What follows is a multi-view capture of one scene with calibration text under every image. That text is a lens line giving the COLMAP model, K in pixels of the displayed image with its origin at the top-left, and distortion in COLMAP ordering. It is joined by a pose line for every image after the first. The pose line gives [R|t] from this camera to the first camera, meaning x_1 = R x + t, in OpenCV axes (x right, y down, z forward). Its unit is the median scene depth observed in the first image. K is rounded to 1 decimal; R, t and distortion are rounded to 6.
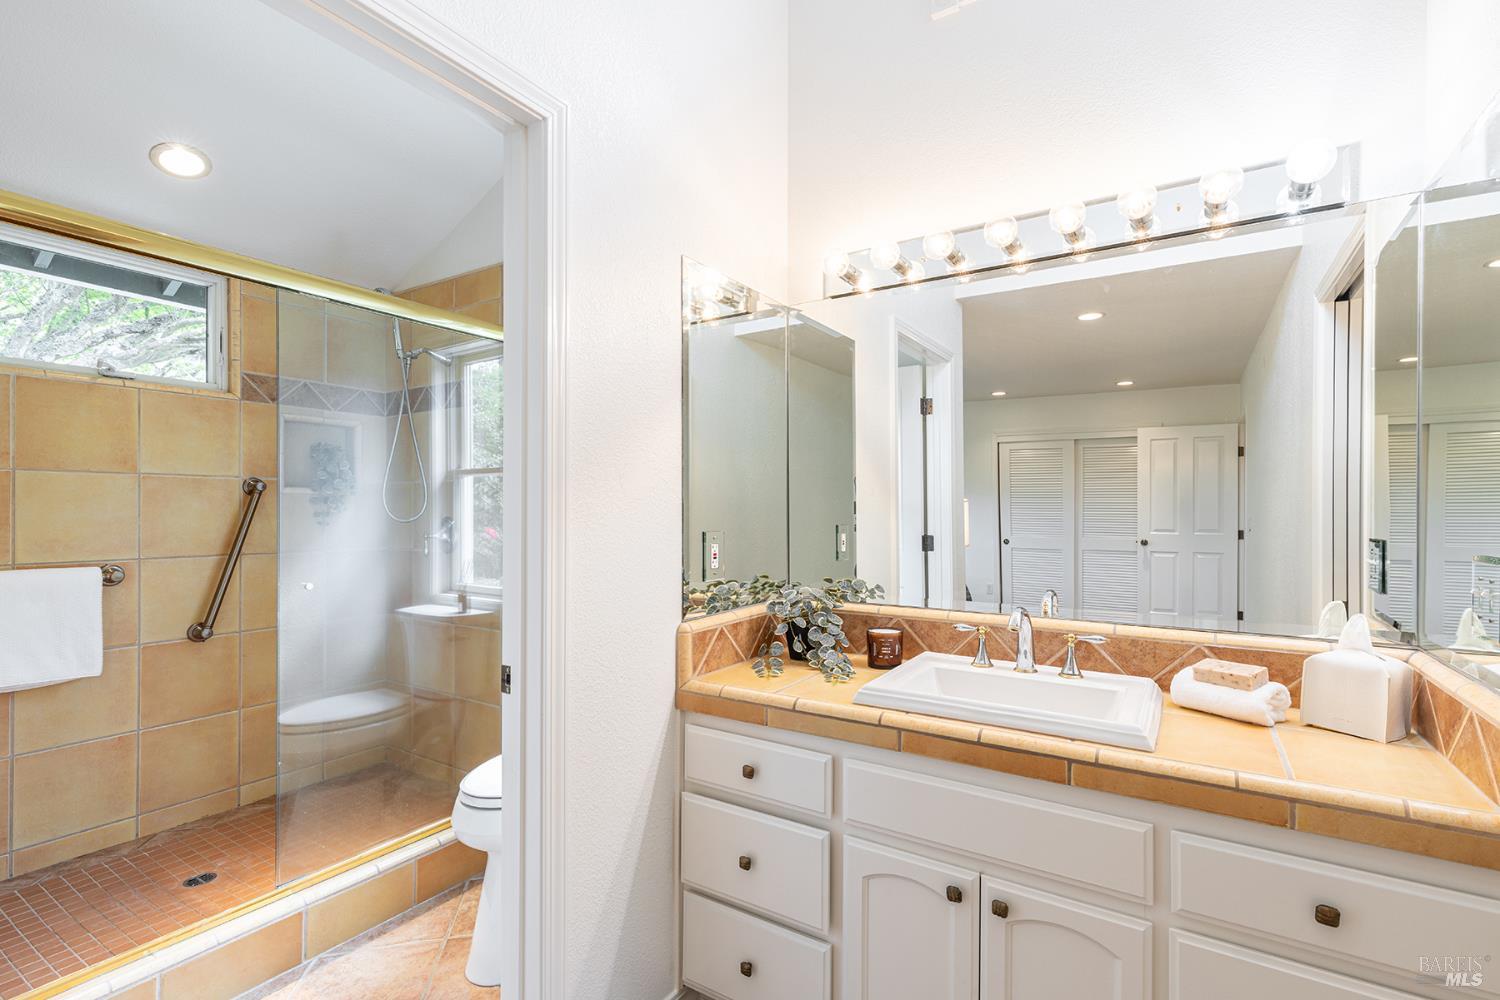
lens RADIAL K [[671.8, 0, 757.9], [0, 671.8, 508.3], [0, 0, 1]] dist [0.000558, 0.000082]
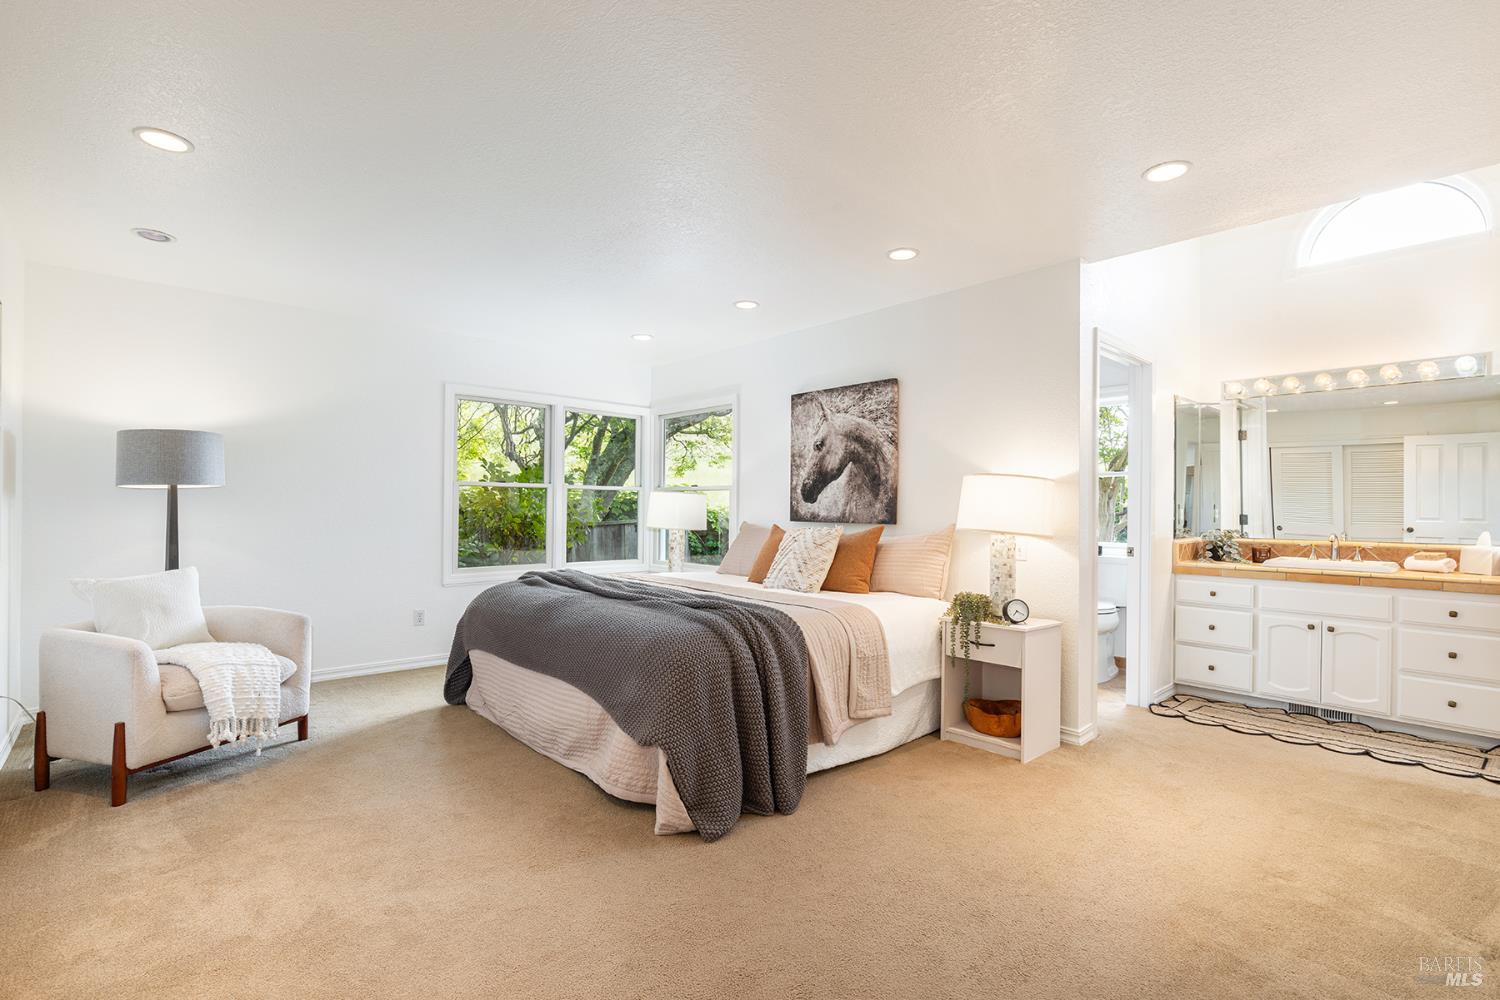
lens RADIAL K [[694.1, 0, 751.6], [0, 694.1, 510.7], [0, 0, 1]] dist [-0.001058, -0.000213]
pose [[0.968590, 0.004973, -0.248614, -1.013331], [-0.003814, 0.999979, 0.005145, 0.054842], [0.248634, -0.004035, 0.968589, -1.937762]]
